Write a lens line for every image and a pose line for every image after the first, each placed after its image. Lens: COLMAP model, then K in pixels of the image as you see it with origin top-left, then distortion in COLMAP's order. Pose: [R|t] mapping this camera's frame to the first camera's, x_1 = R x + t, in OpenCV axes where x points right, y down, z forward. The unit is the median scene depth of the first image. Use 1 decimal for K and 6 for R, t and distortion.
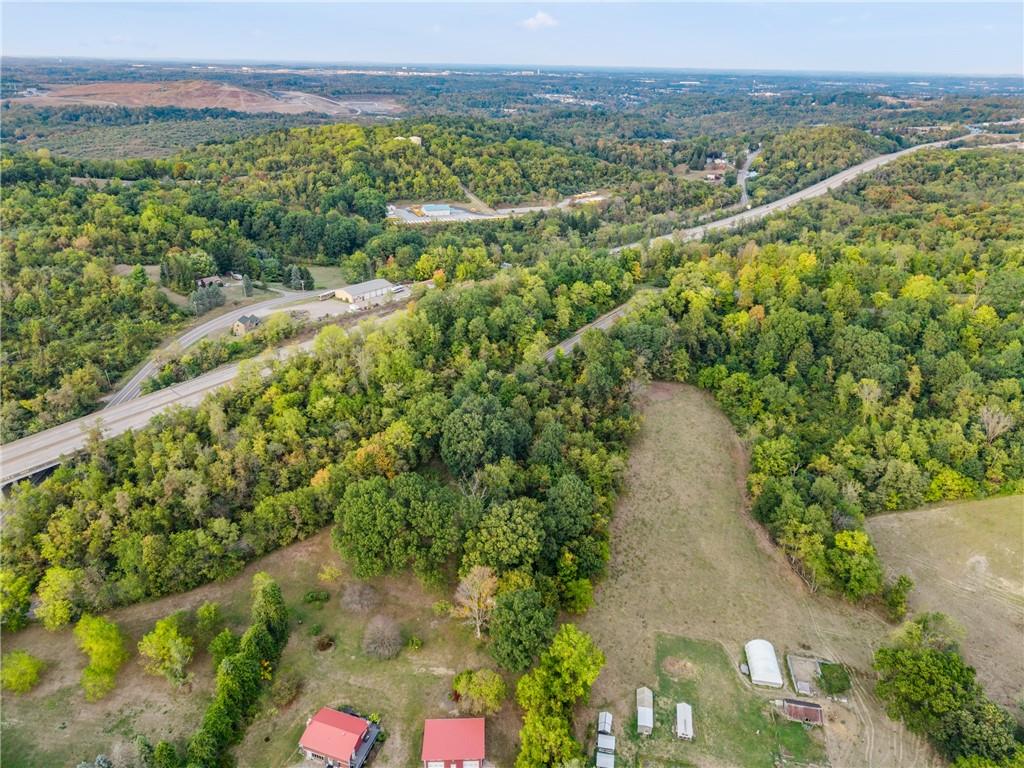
lens RADIAL K [[679.6, 0, 512.0], [0, 679.6, 384.0], [0, 0, 1]] dist [0.028079, -0.025926]
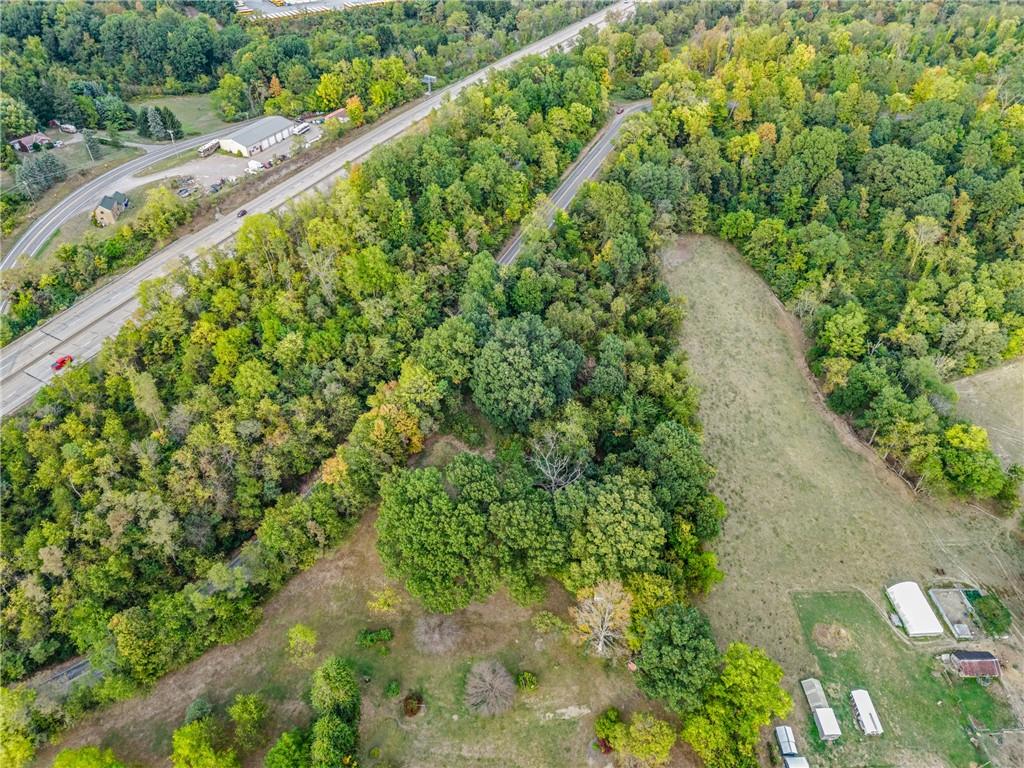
lens RADIAL K [[679.6, 0, 512.0], [0, 679.6, 384.0], [0, 0, 1]] dist [0.028079, -0.025926]
pose [[0.976489, -0.146149, 0.158459, -0.132010], [0.093066, 0.948869, 0.301641, -0.100829], [-0.194441, -0.279802, 0.940162, 0.205417]]
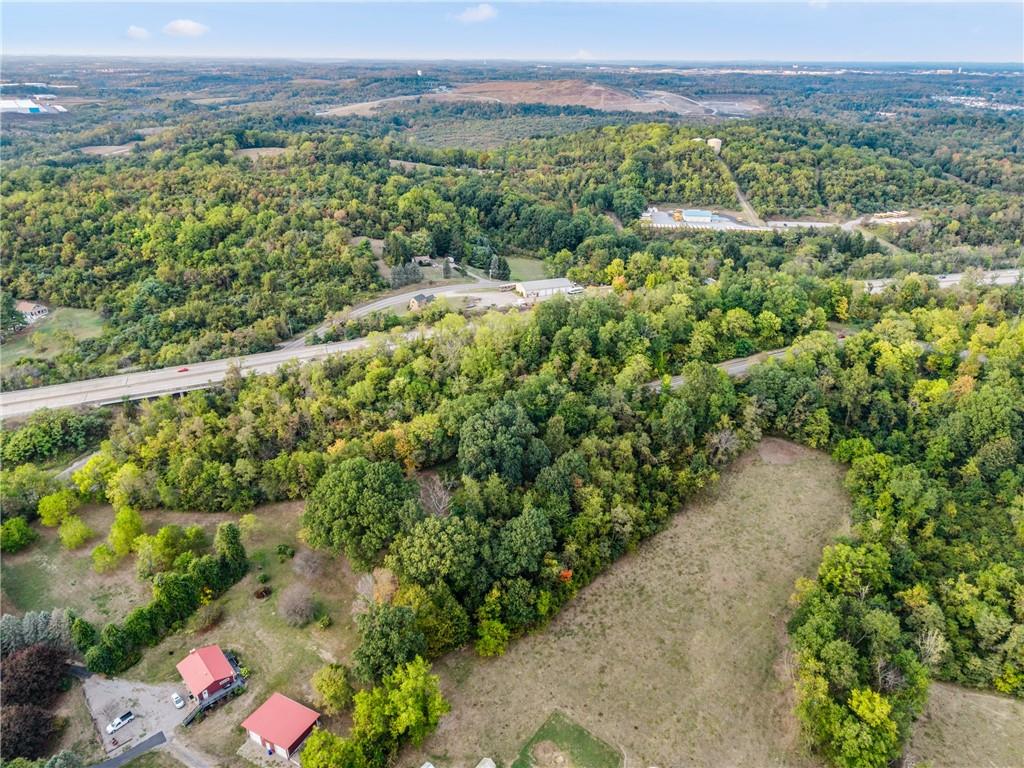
lens RADIAL K [[679.6, 0, 512.0], [0, 679.6, 384.0], [0, 0, 1]] dist [0.028079, -0.025926]
pose [[0.875542, 0.200761, -0.439456, 0.275395], [-0.200576, 0.978530, 0.047418, -0.044004], [0.439540, 0.046628, 0.897012, 0.102377]]
